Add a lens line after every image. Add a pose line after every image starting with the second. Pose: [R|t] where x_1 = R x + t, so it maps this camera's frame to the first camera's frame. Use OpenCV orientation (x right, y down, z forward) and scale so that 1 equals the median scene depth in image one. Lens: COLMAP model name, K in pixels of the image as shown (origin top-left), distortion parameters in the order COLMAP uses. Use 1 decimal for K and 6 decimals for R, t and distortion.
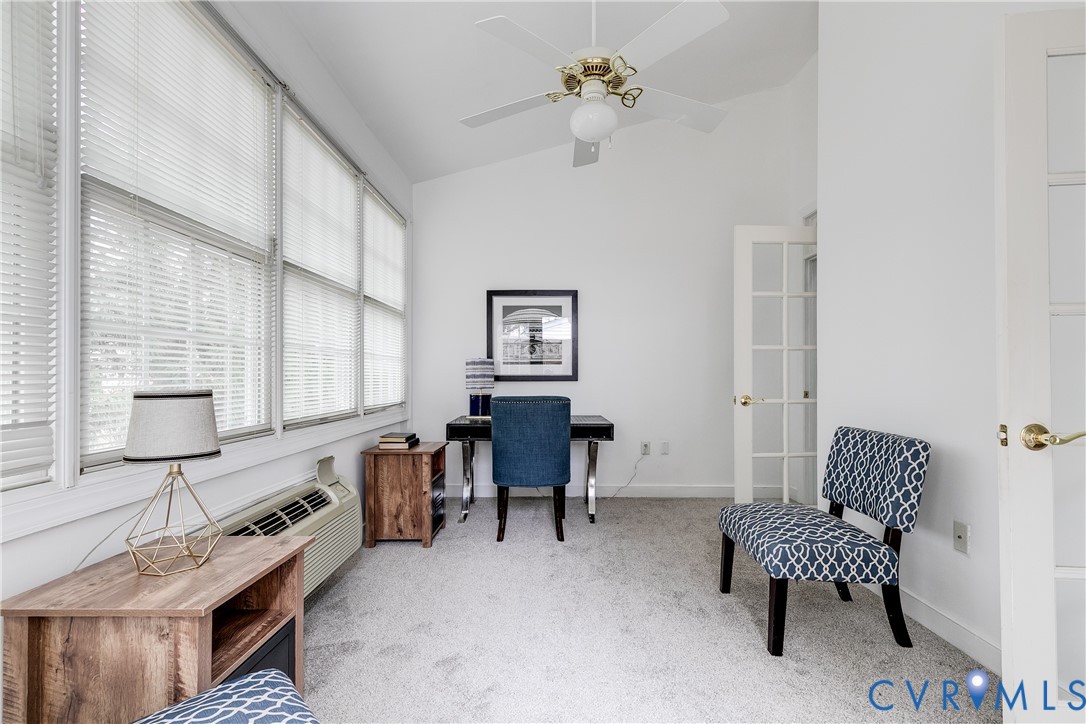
lens RADIAL K [[485.0, 0, 568.5], [0, 485.0, 373.9], [0, 0, 1]] dist [0.002317, -0.000999]
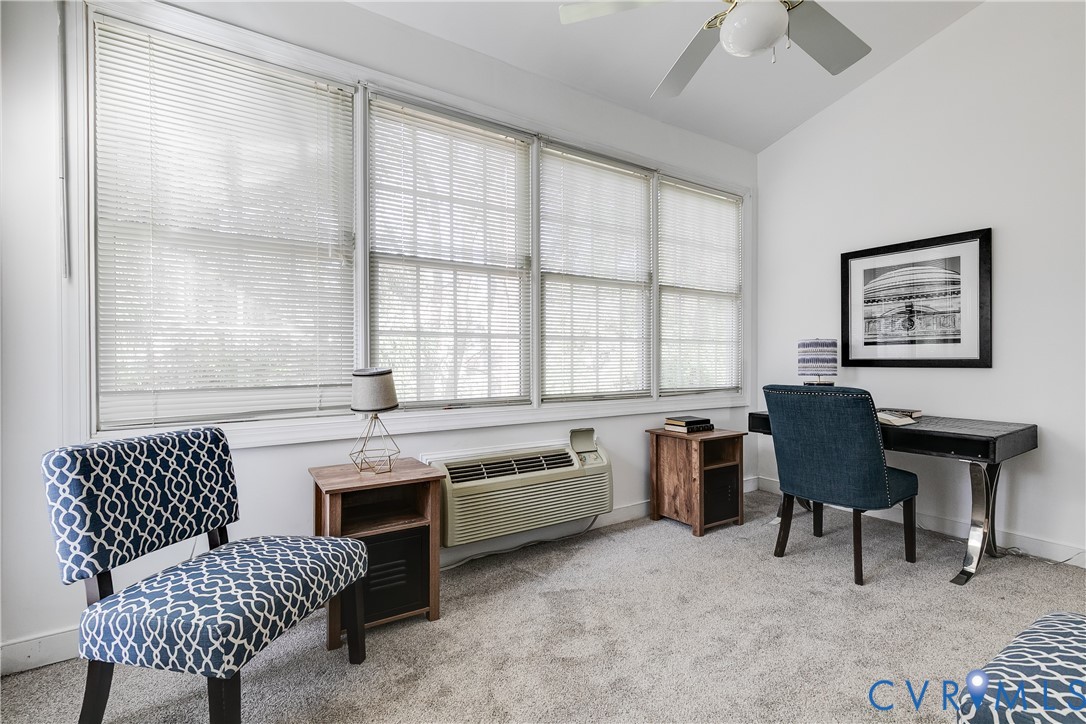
lens RADIAL K [[485.0, 0, 532.4], [0, 485.0, 362.4], [0, 0, 1]] dist [0.002317, -0.000999]
pose [[0.547952, 0.005158, -0.836494, 0.306235], [0.003965, 0.999954, 0.008764, -0.001499], [0.836501, -0.008119, 0.547906, 0.171256]]
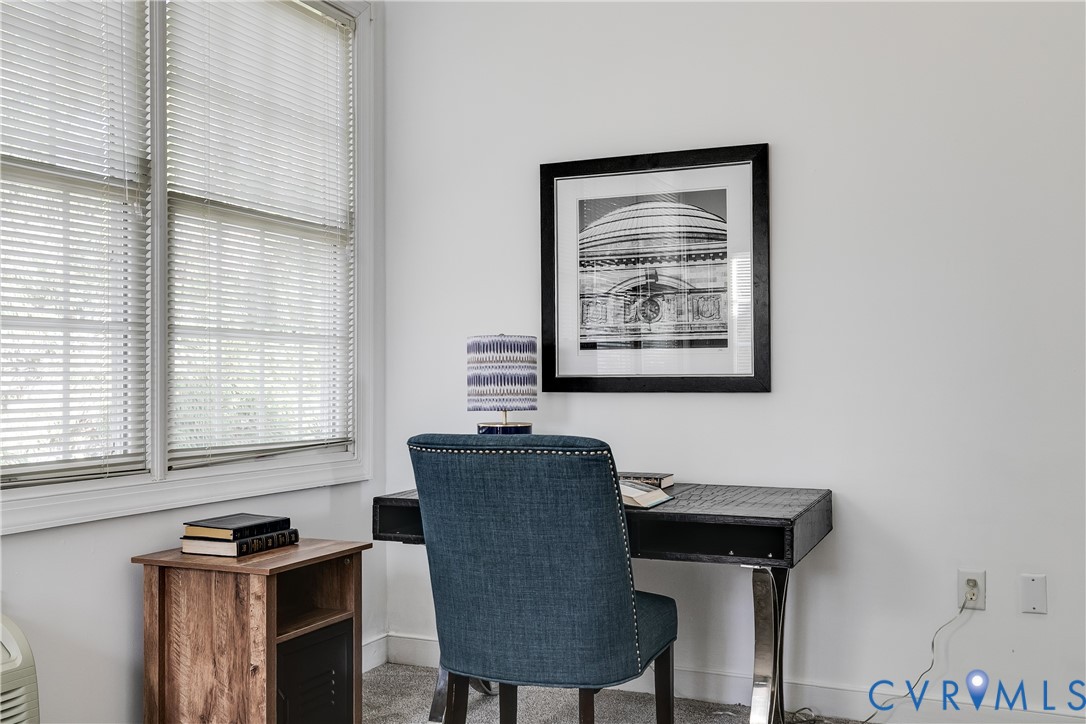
lens RADIAL K [[1082.0, 0, 522.9], [0, 1082.0, 368.2], [0, 0, 1]] dist [-0.004582, 0.000000]
pose [[0.914328, -0.004248, -0.404953, 0.242152], [0.002388, 0.999984, -0.005097, 0.000147], [0.404968, 0.003693, 0.914323, 0.240795]]
